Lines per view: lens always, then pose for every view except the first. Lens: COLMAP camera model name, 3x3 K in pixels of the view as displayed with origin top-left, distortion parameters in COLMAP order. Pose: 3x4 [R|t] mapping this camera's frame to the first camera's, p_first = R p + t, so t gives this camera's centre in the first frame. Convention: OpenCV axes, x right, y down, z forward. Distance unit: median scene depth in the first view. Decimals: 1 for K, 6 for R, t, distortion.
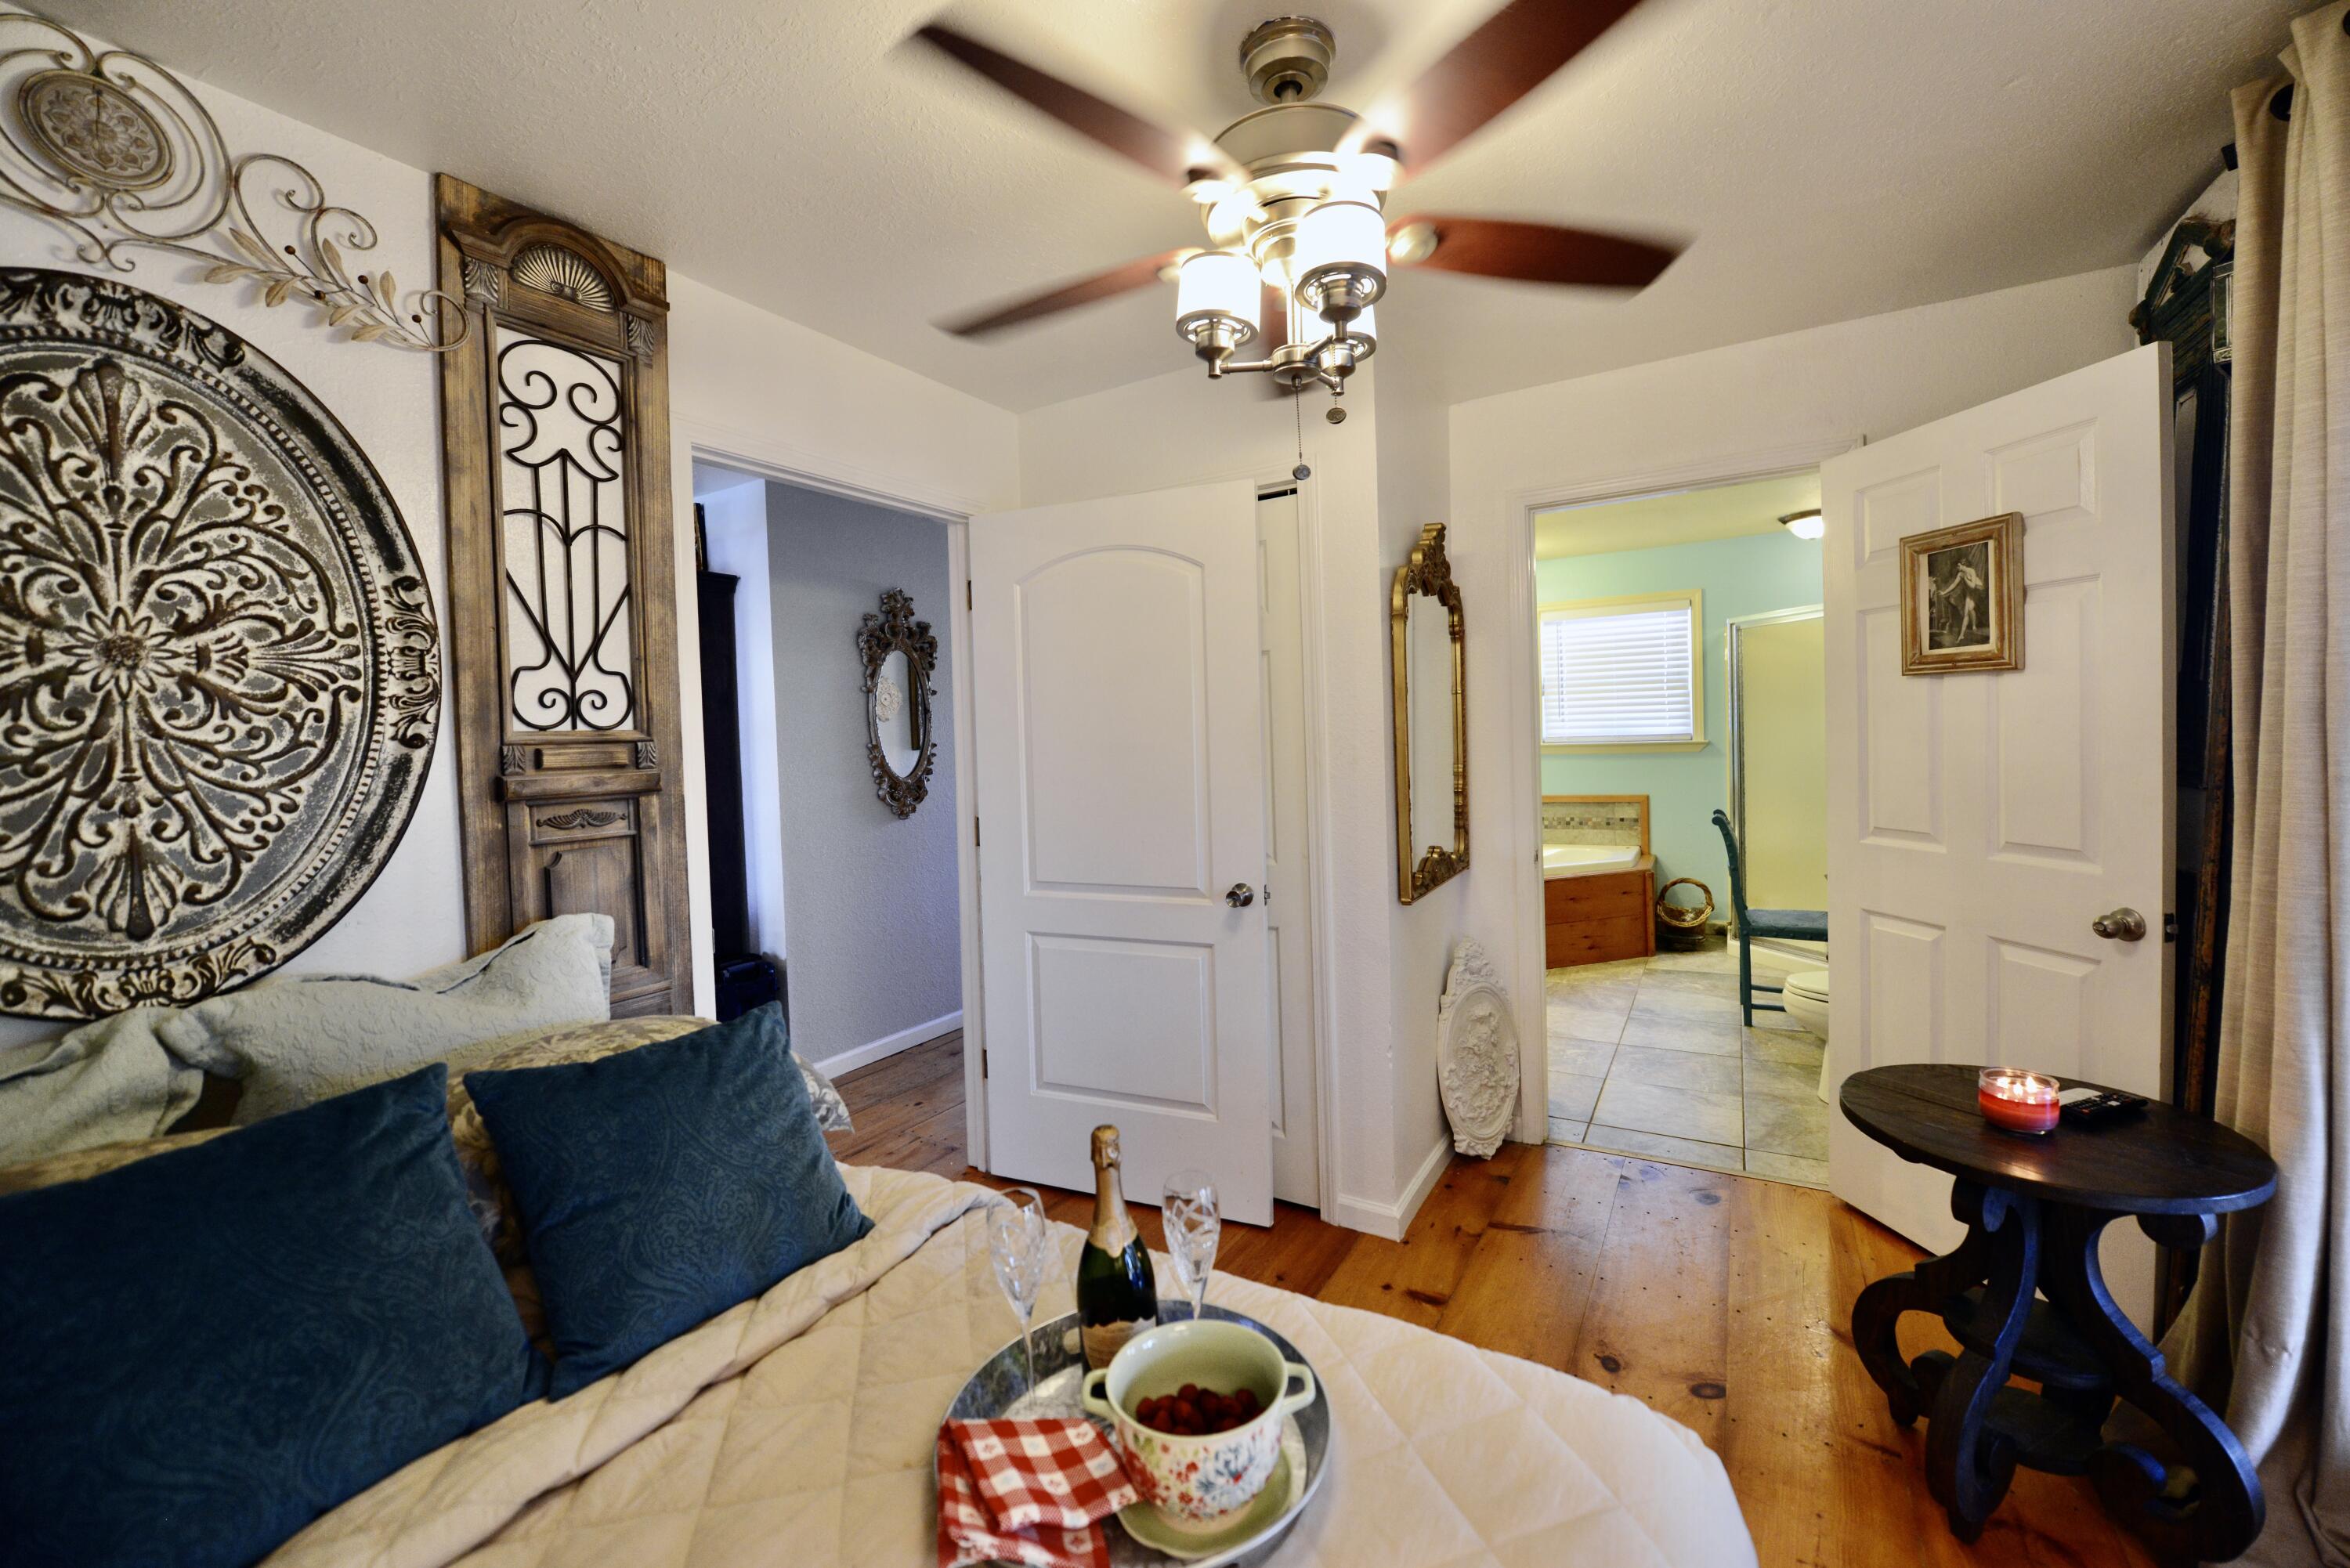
lens RADIAL K [[936.4, 0, 1179.6], [0, 936.4, 777.2], [0, 0, 1]] dist [-0.016757, -0.002040]
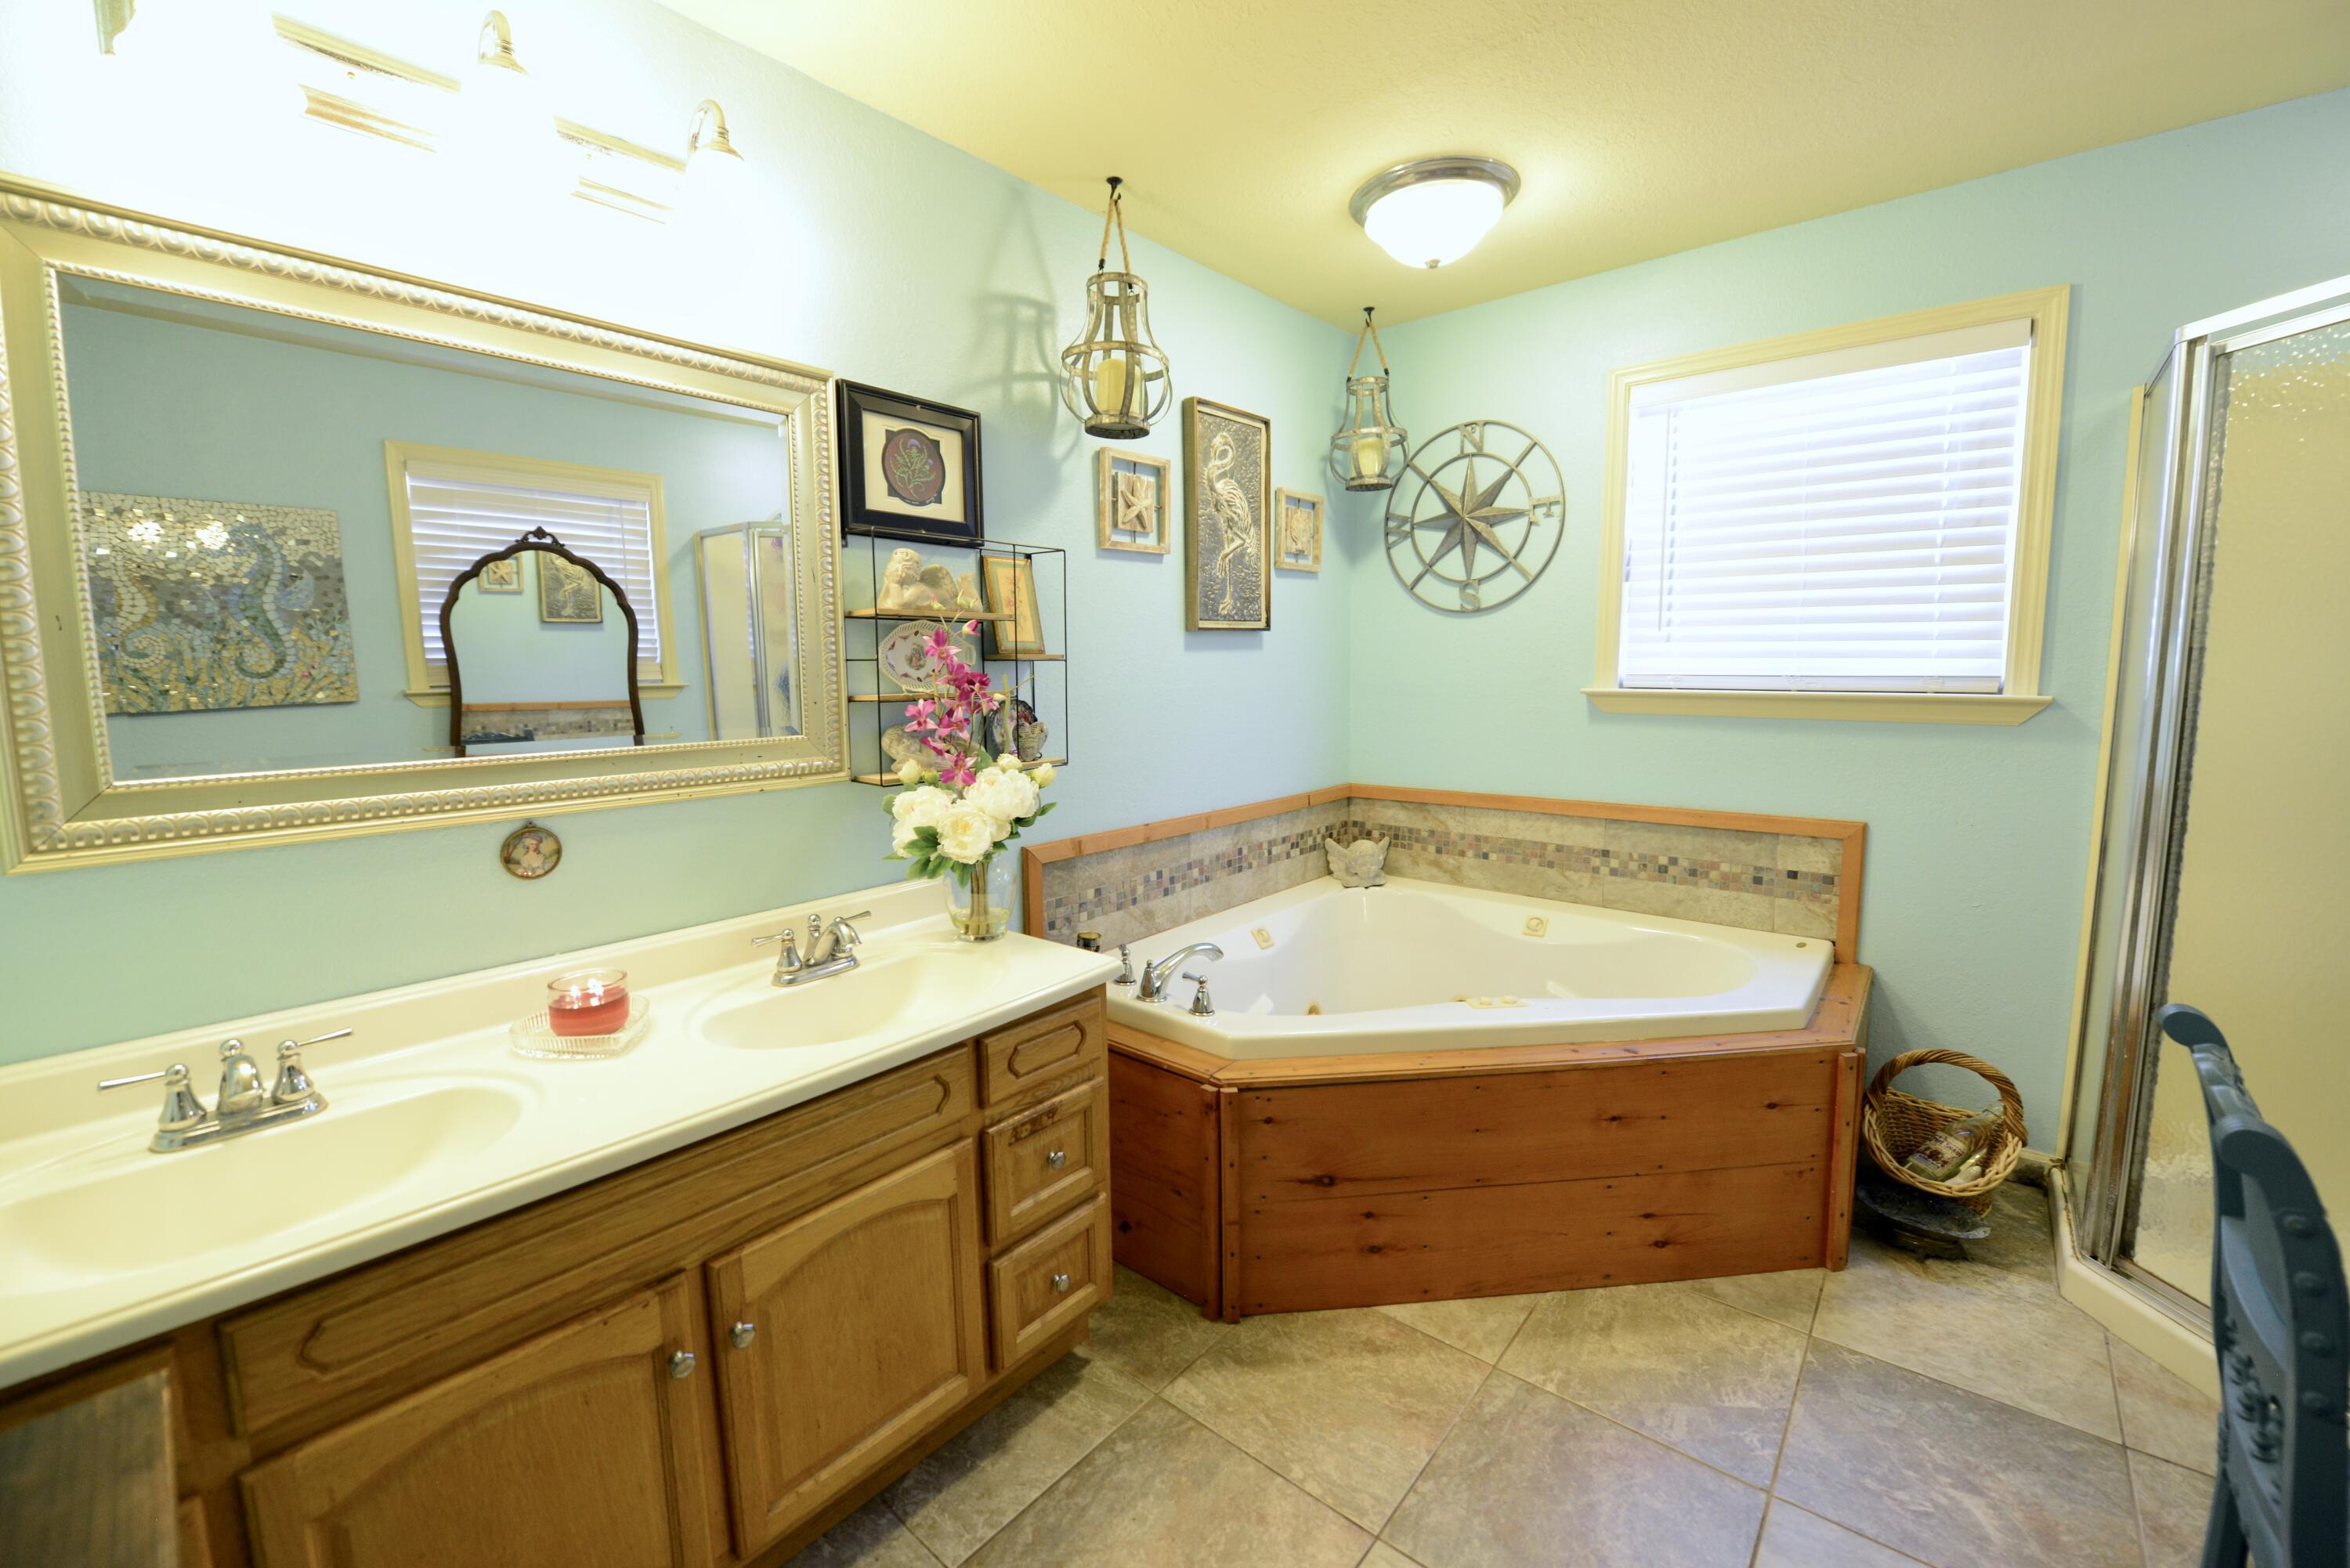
lens RADIAL K [[936.4, 0, 1163.3], [0, 936.4, 775.6], [0, 0, 1]] dist [-0.016757, -0.002040]
pose [[0.983635, 0.040476, -0.175565, 0.279126], [-0.025957, 0.996109, 0.084224, -0.030056], [0.178291, -0.078288, 0.980858, 0.566680]]
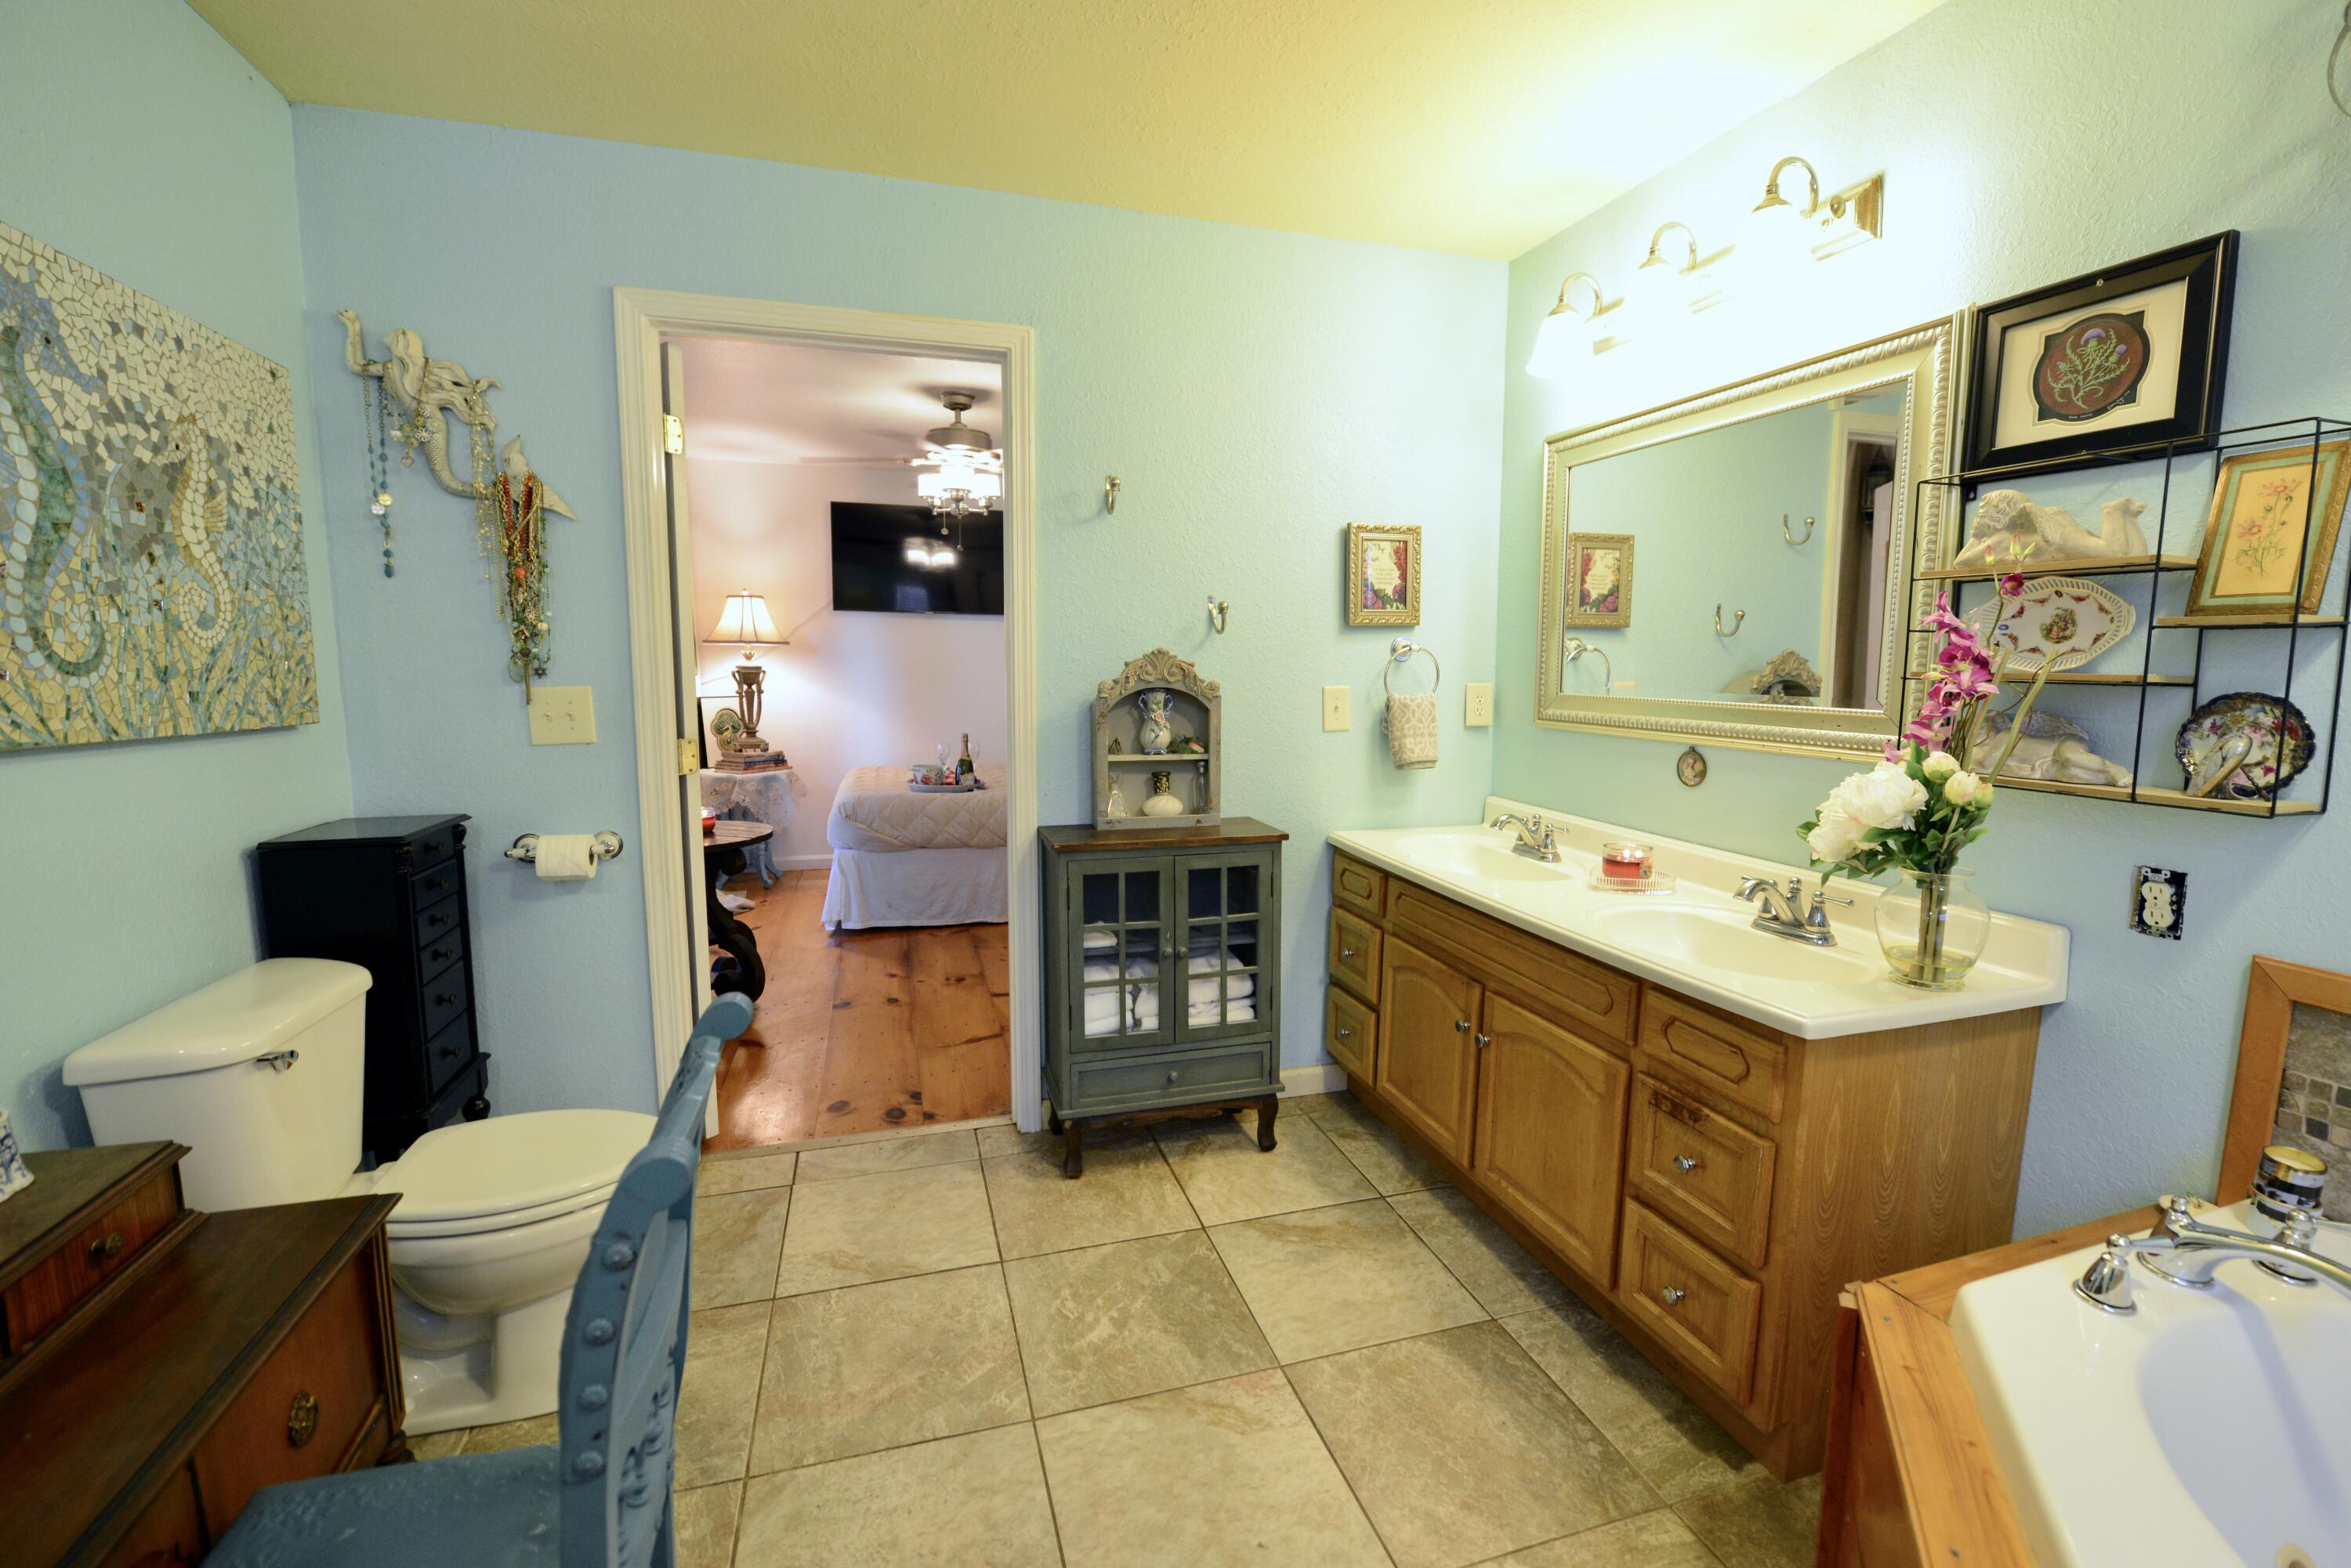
lens RADIAL K [[936.8, 0, 1163.1], [0, 936.8, 767.2], [0, 0, 1]] dist [-0.016757, -0.002040]
pose [[-0.676815, 0.113472, -0.727355, 0.466761], [-0.013359, 0.985993, 0.166252, -0.041629], [0.736032, 0.122238, -0.665819, 0.858896]]
